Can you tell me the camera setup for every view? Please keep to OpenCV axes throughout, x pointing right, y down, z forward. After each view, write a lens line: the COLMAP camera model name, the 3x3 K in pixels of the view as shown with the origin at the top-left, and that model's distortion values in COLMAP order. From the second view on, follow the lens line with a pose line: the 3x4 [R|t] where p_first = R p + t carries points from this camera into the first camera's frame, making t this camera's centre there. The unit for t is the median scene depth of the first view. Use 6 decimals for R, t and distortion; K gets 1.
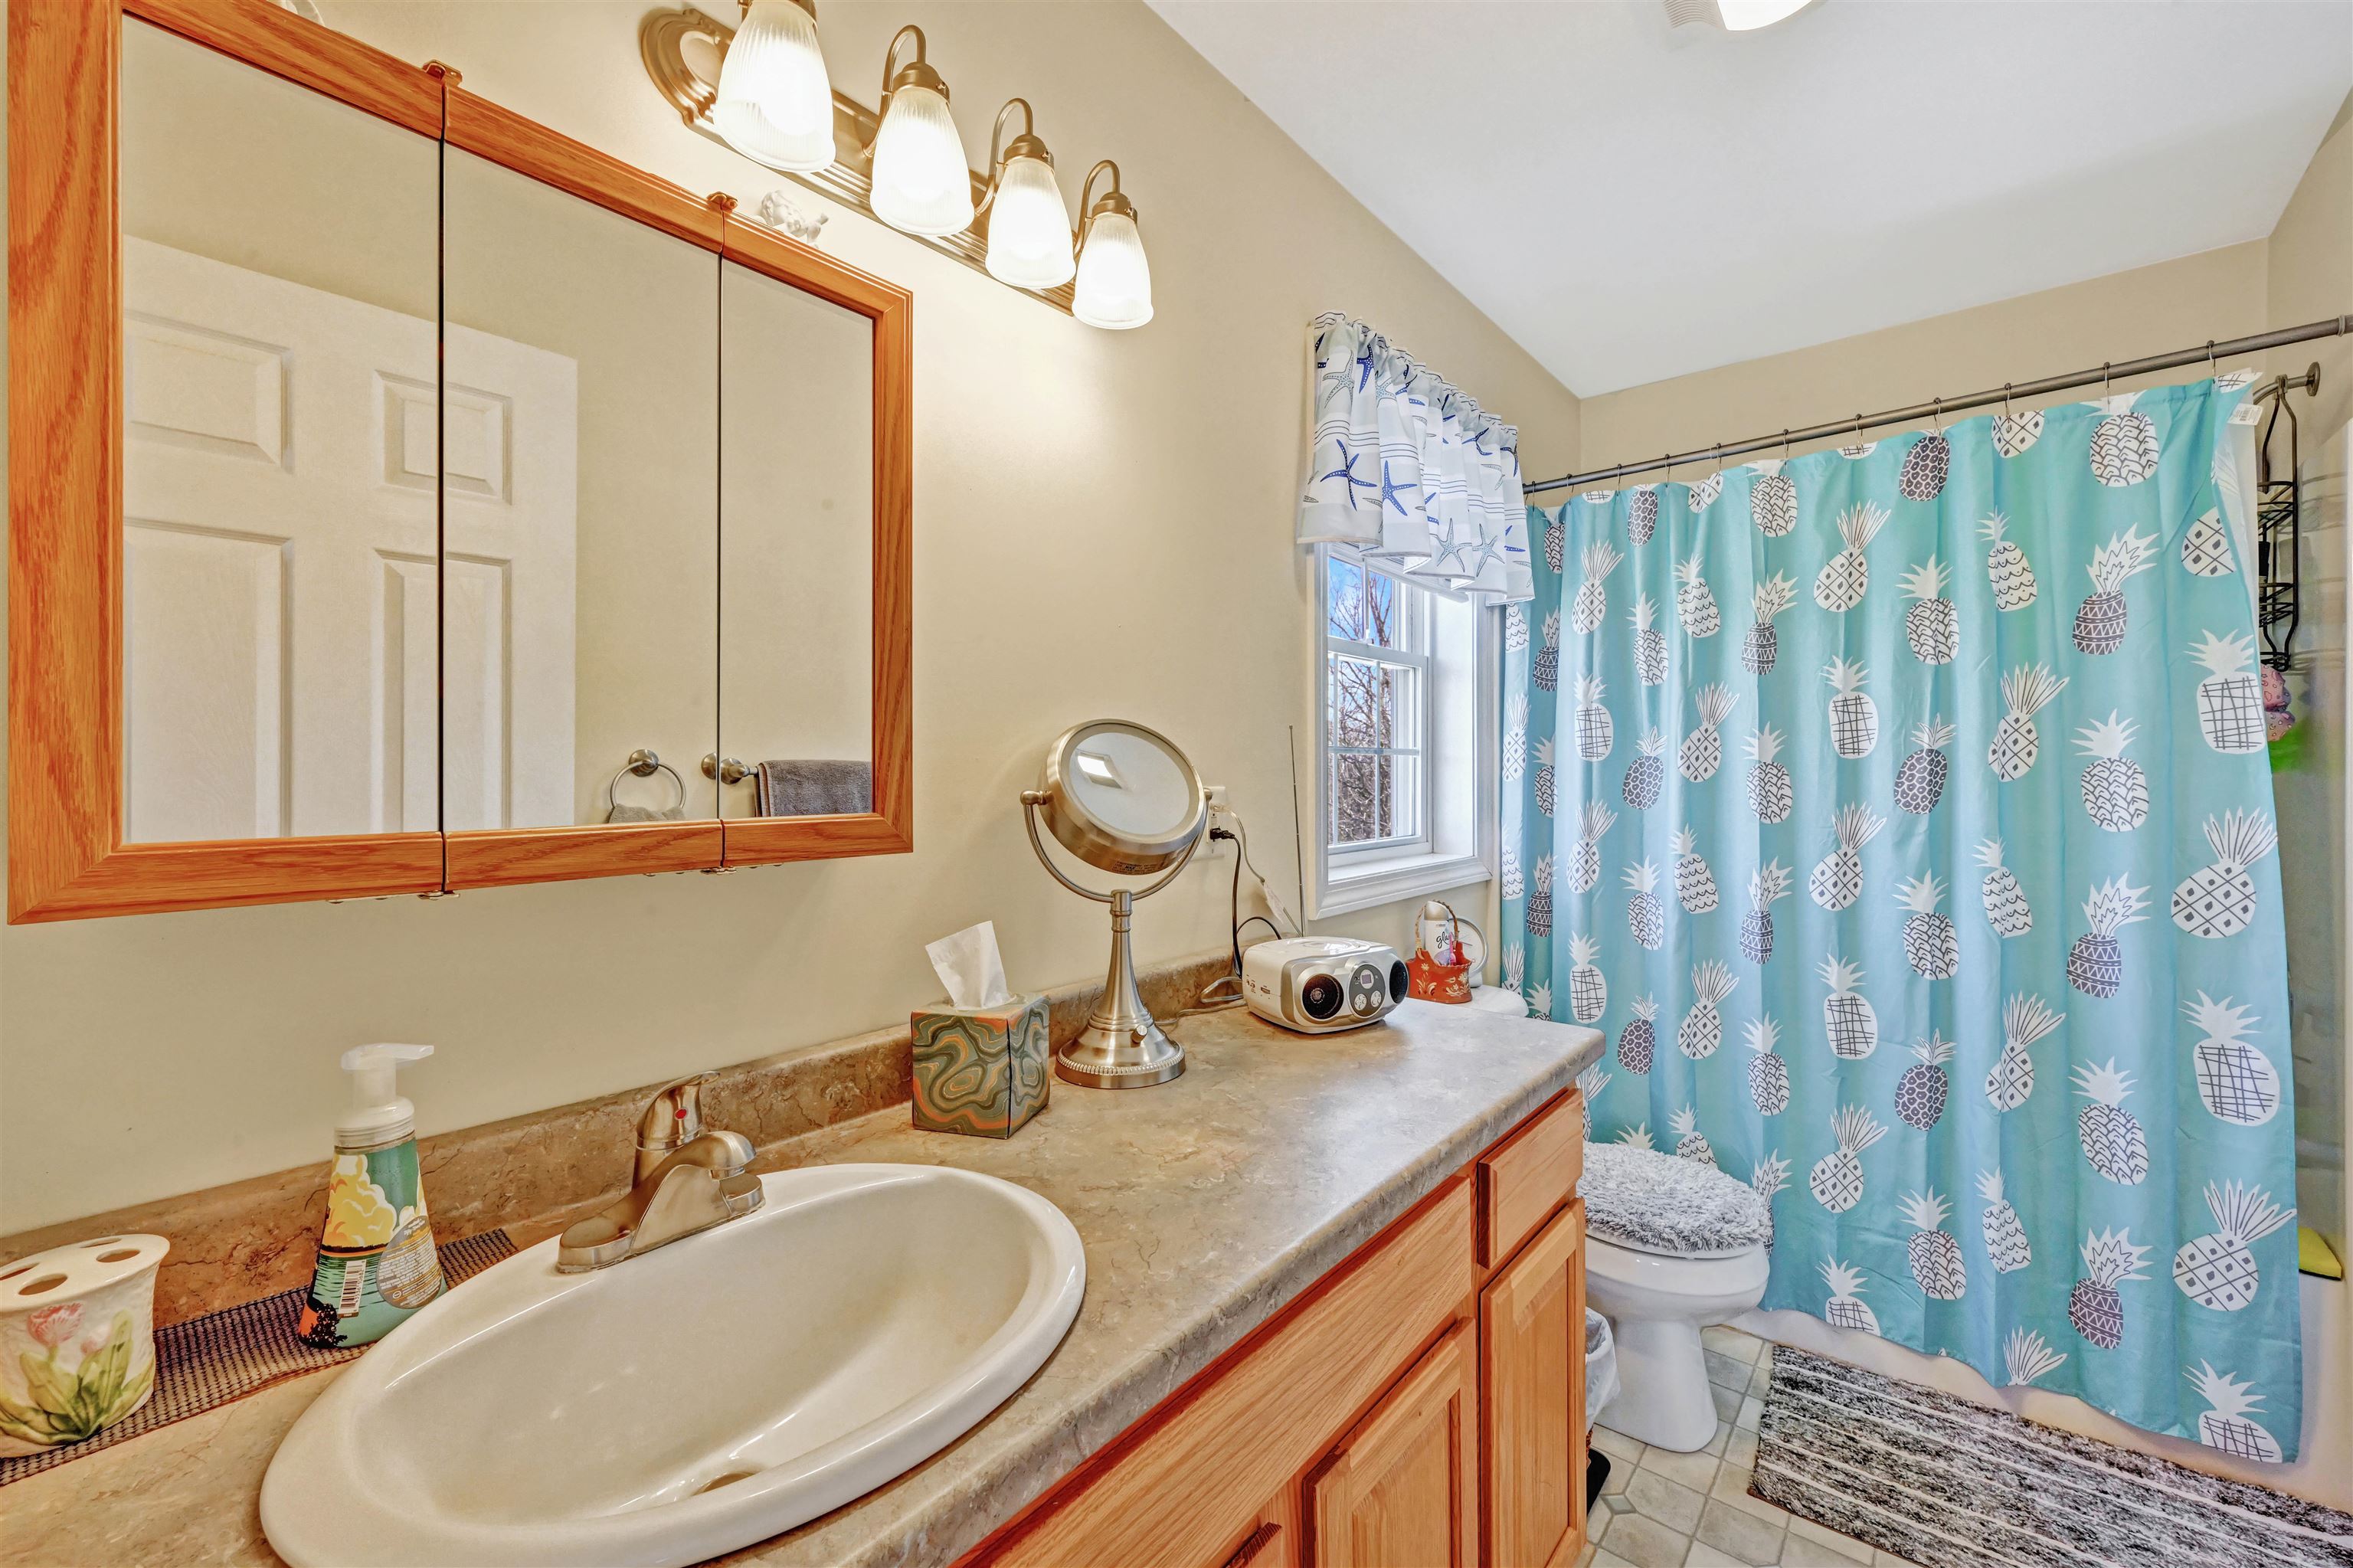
lens RADIAL K [[960.4, 0, 1196.3], [0, 960.4, 747.9], [0, 0, 1]] dist [0.000052, 0.000074]
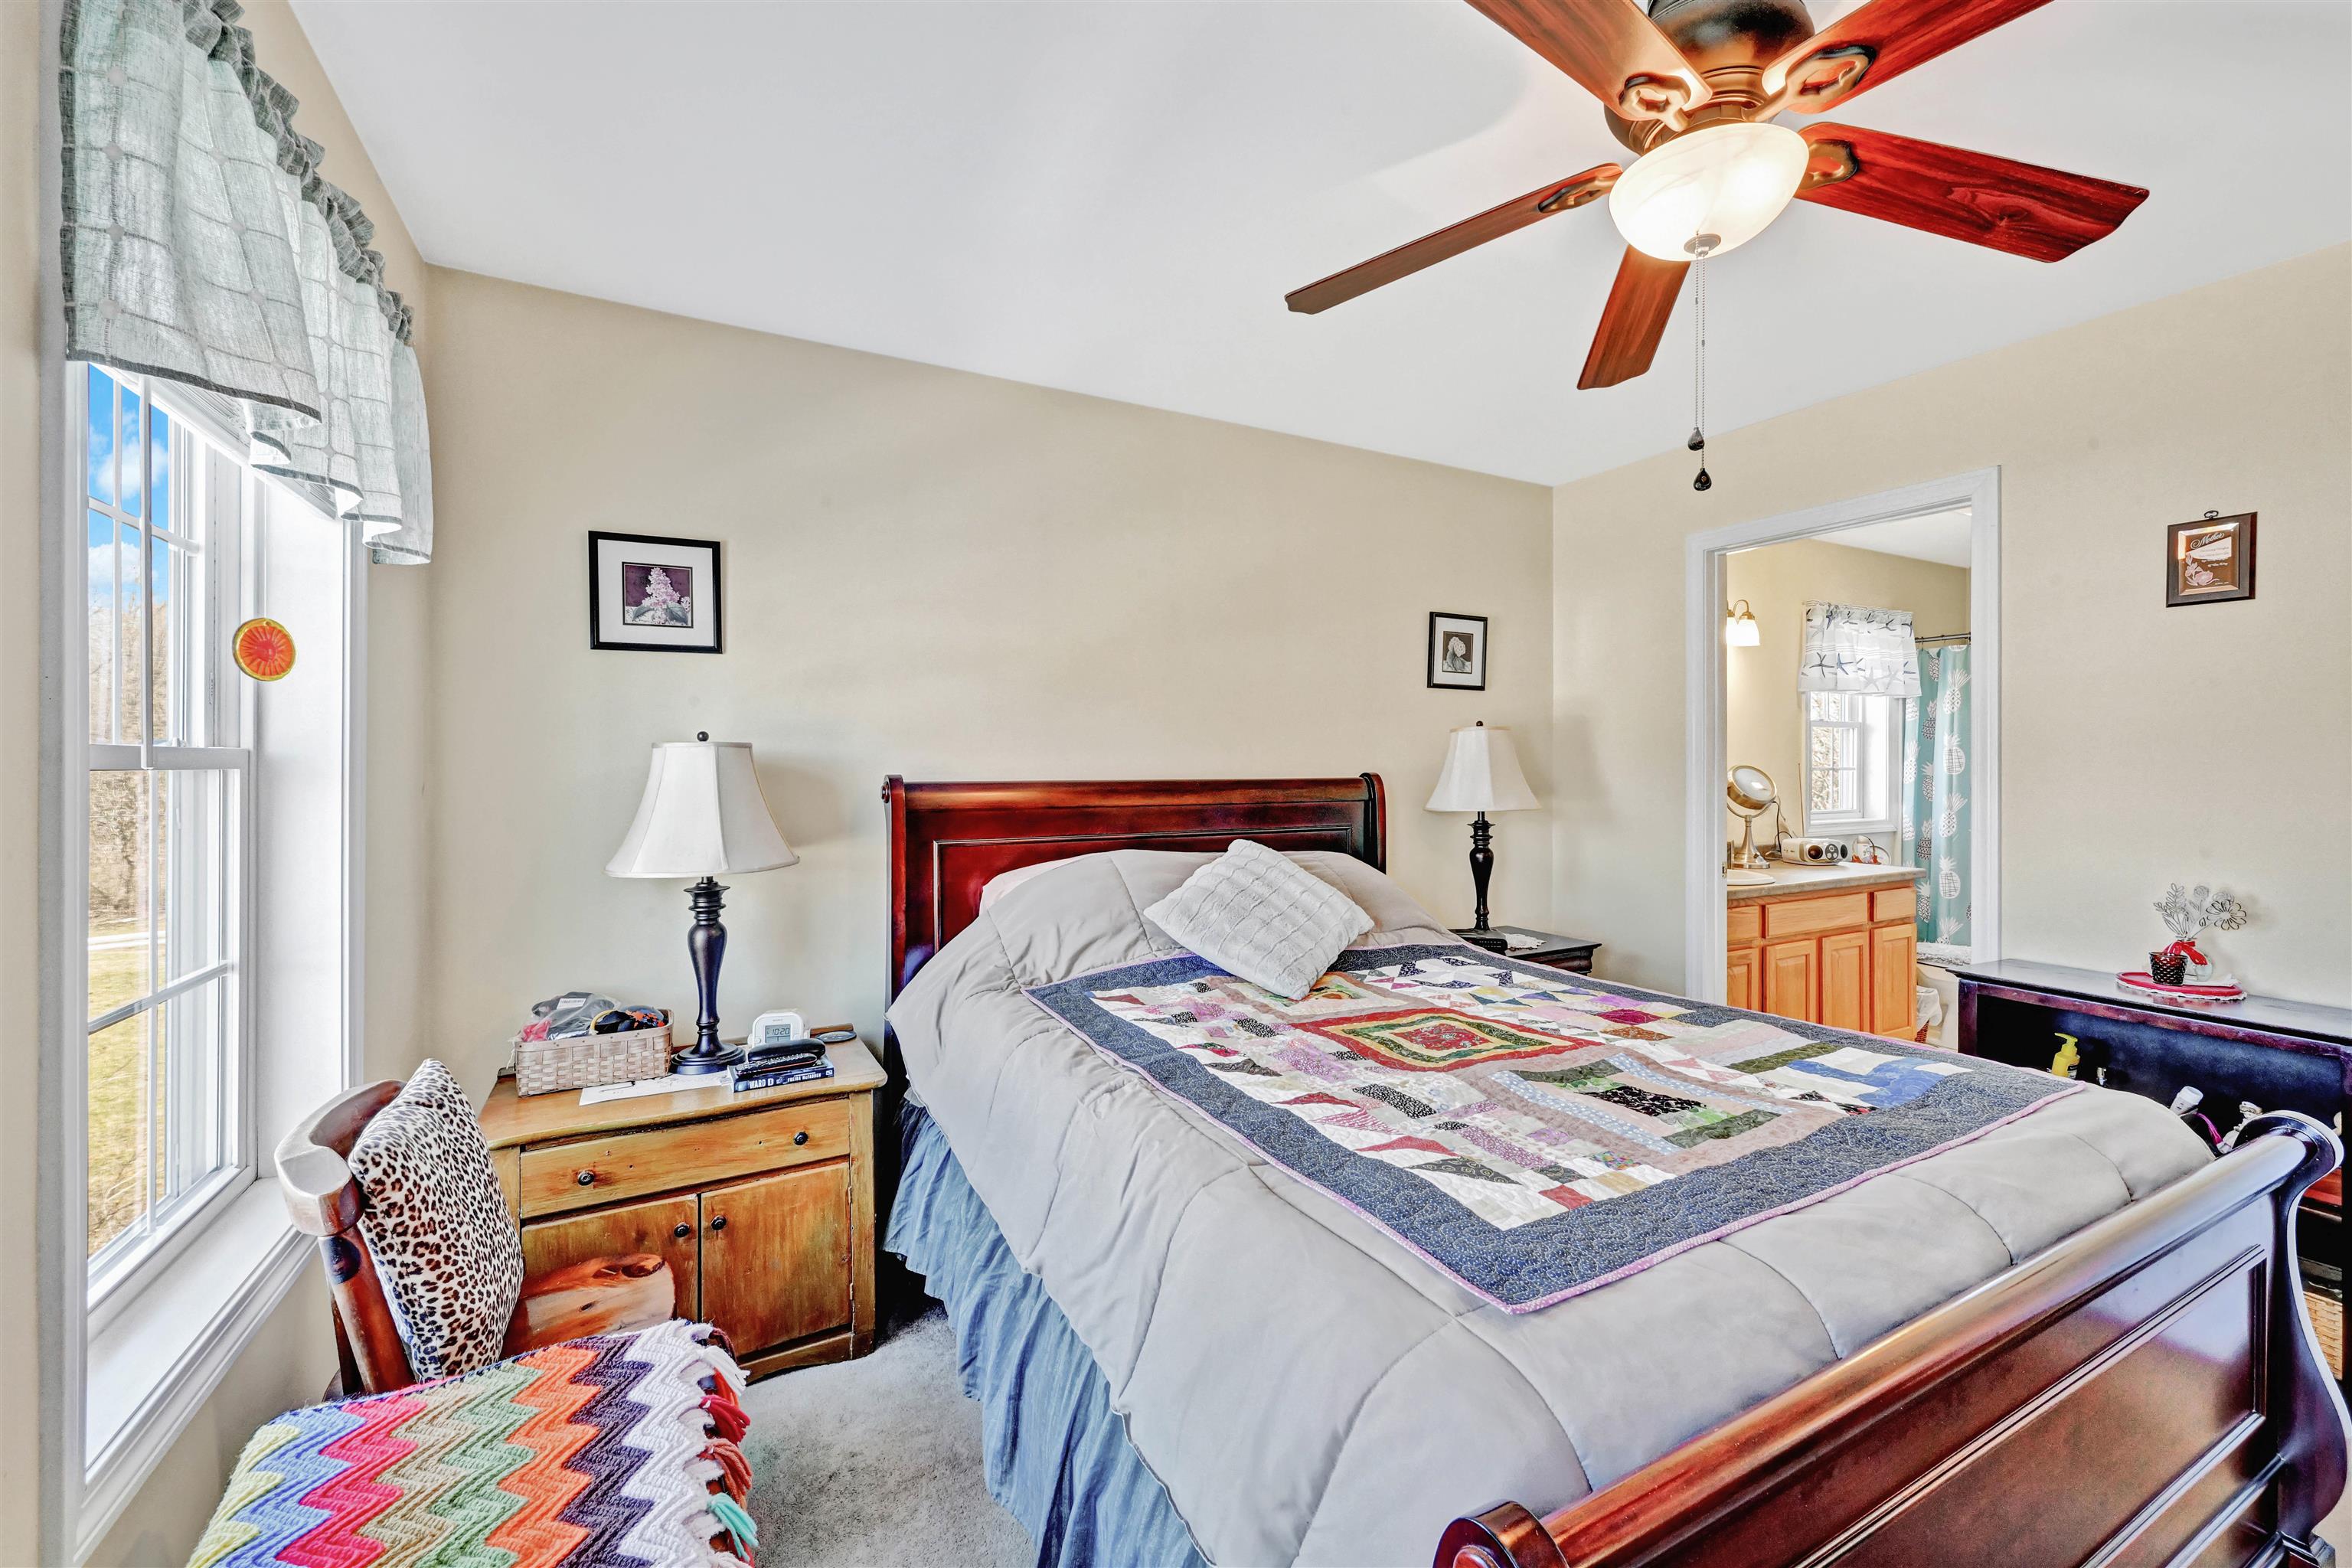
lens RADIAL K [[960.0, 0, 1195.8], [0, 960.0, 747.9], [0, 0, 1]] dist [0.000052, 0.000074]
pose [[0.927186, 0.001609, -0.374597, -0.344462], [0.002293, 0.999948, 0.009971, -0.070822], [0.374593, -0.010104, 0.927134, -1.605691]]
